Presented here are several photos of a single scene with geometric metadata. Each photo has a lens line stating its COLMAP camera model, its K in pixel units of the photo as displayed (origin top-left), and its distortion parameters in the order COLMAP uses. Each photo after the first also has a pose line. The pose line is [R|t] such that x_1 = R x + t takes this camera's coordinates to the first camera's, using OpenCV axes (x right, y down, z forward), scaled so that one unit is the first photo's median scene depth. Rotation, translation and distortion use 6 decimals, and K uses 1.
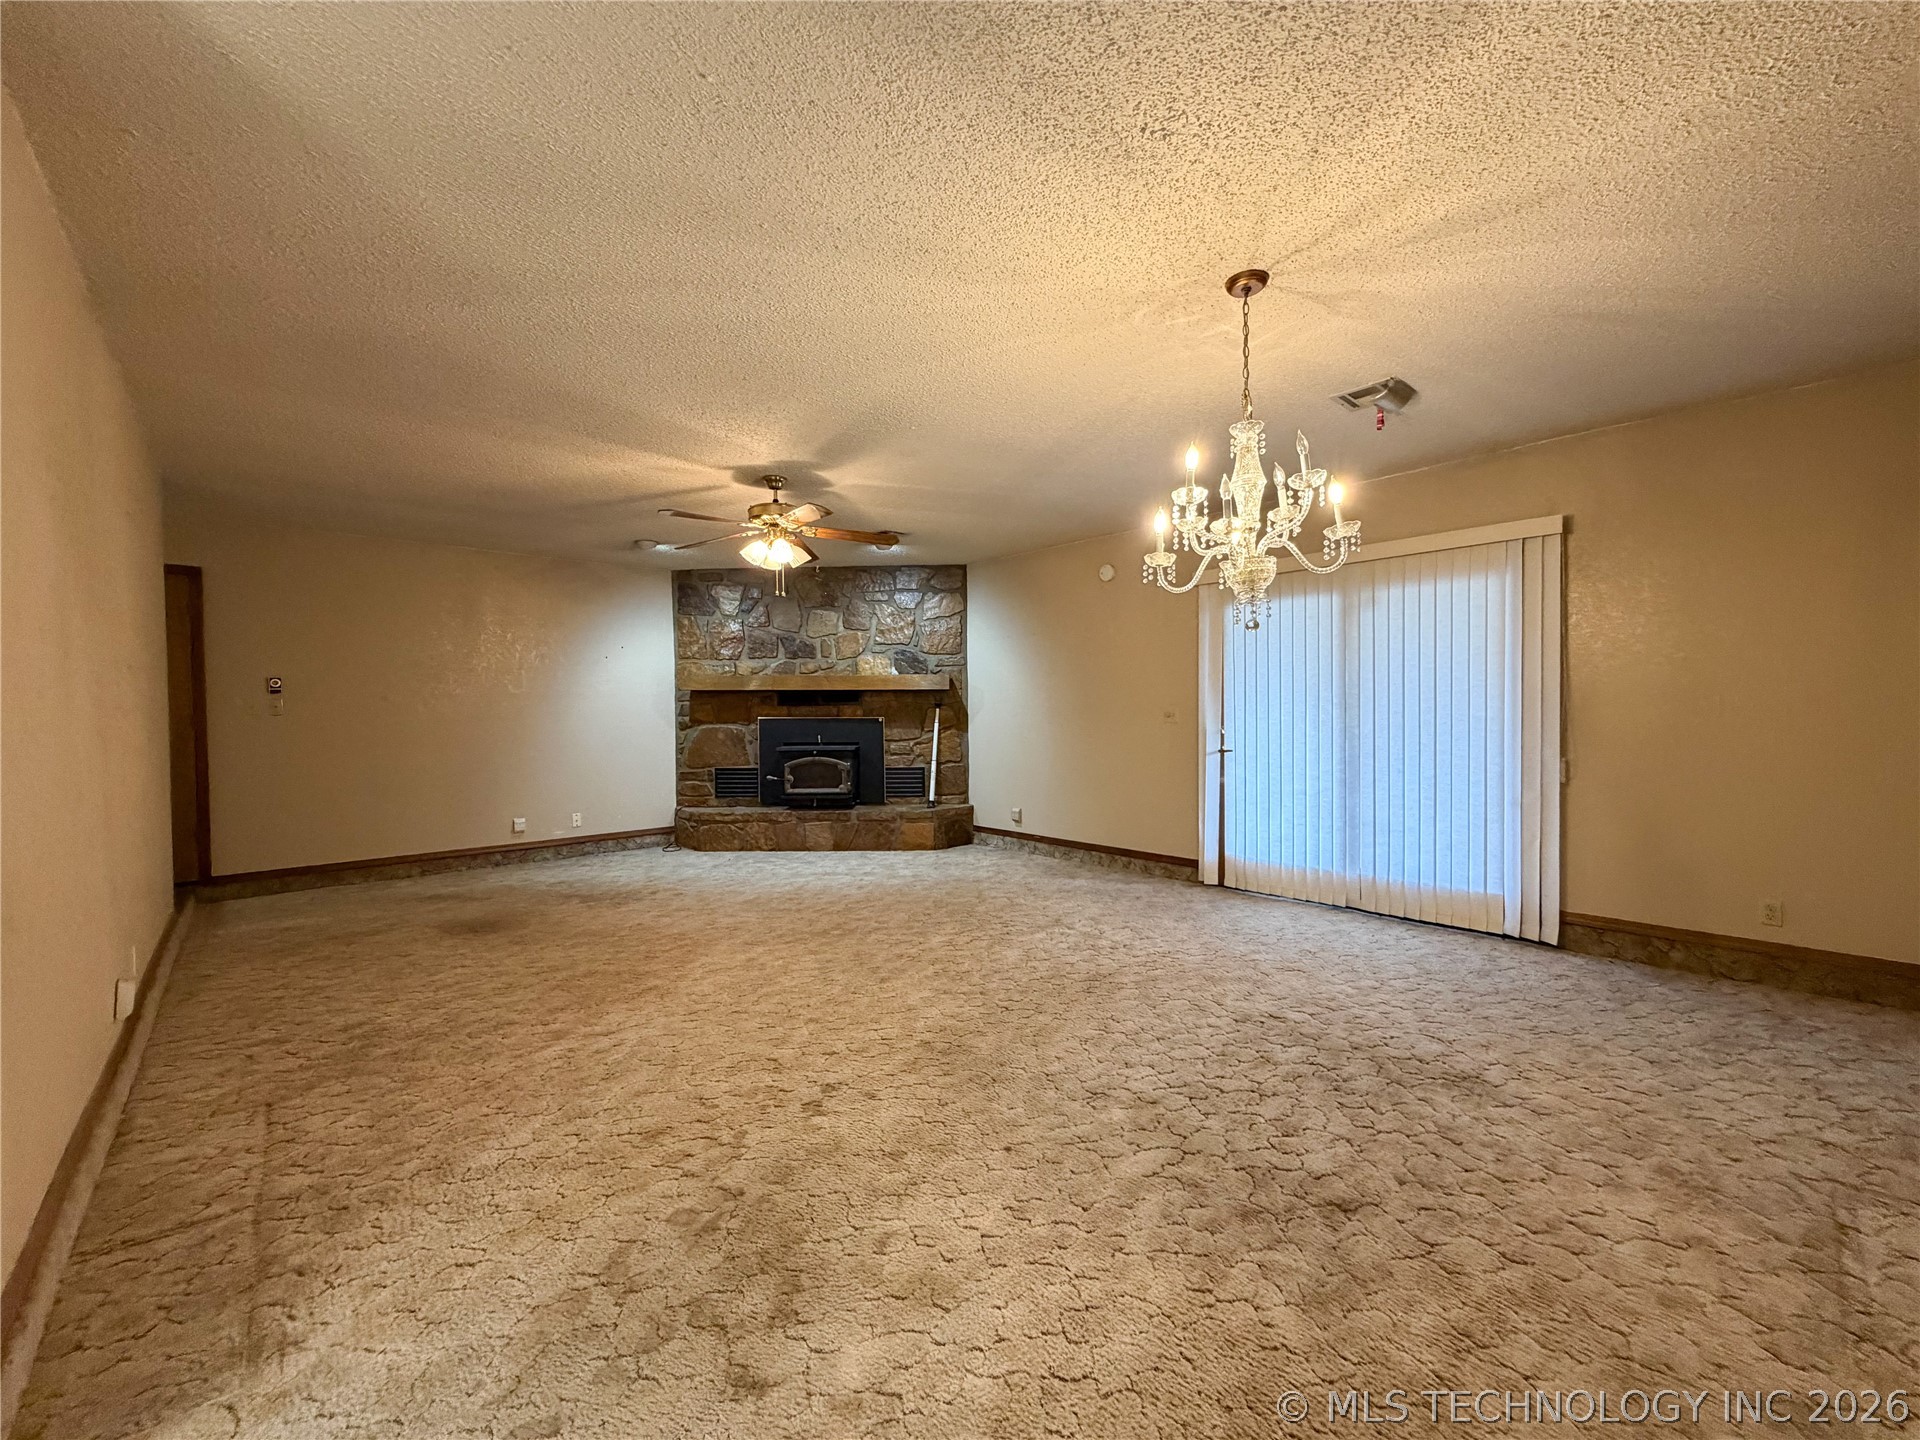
lens RADIAL K [[769.9, 0, 960.0], [0, 769.9, 720.0], [0, 0, 1]] dist [-0.001380, 0.000008]
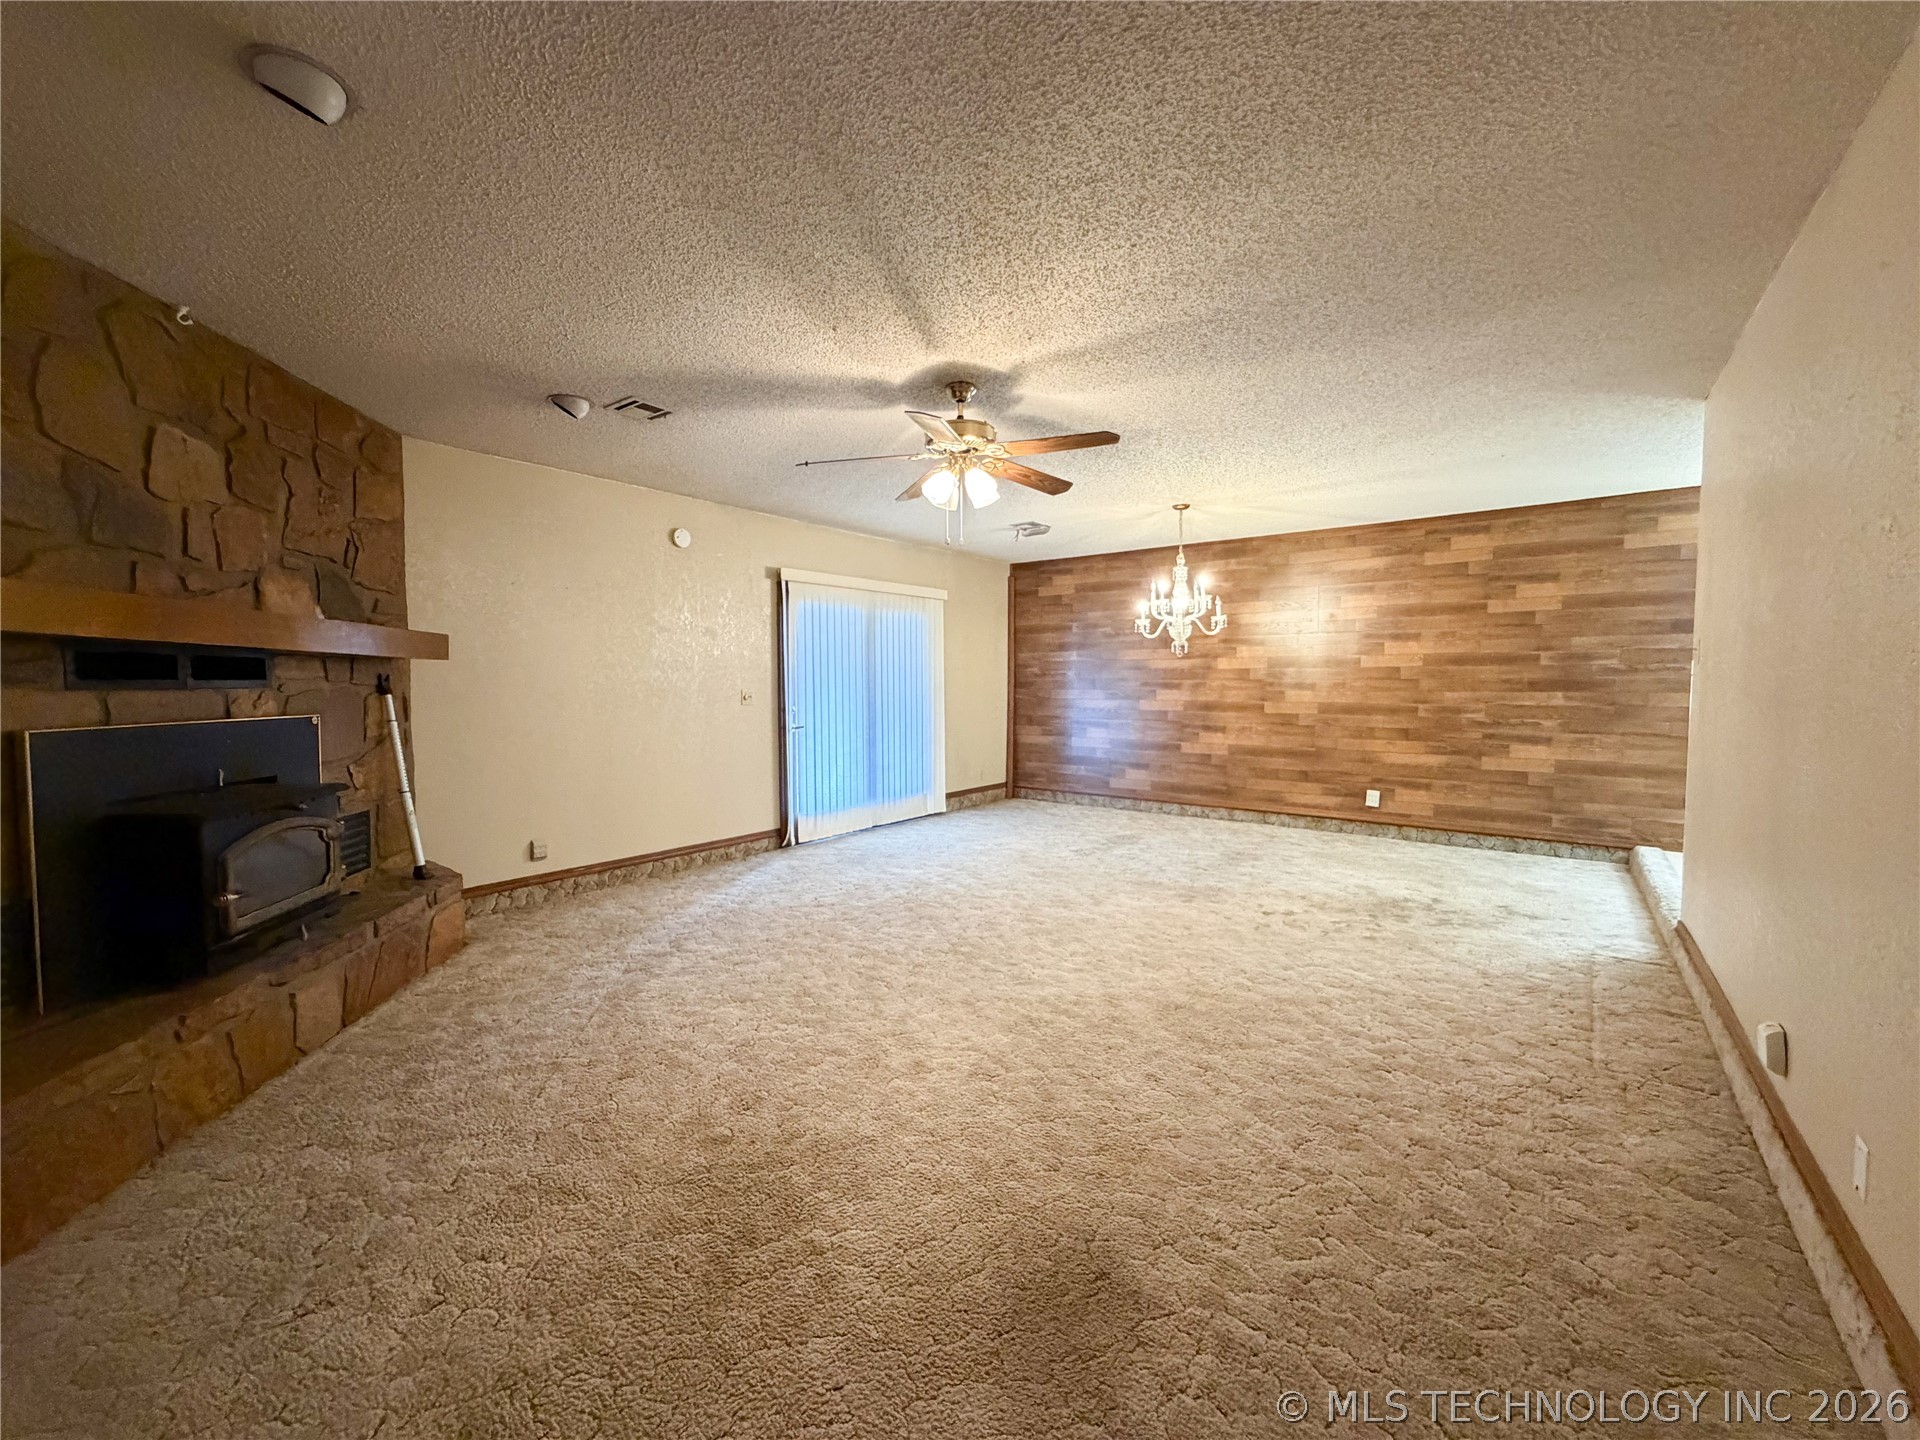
lens RADIAL K [[769.9, 0, 960.0], [0, 769.9, 720.0], [0, 0, 1]] dist [-0.001380, 0.000008]
pose [[-0.176664, -0.040445, 0.983440, -1.108539], [0.021404, 0.998761, 0.044920, -0.023625], [-0.984039, 0.028985, -0.175579, 1.272235]]
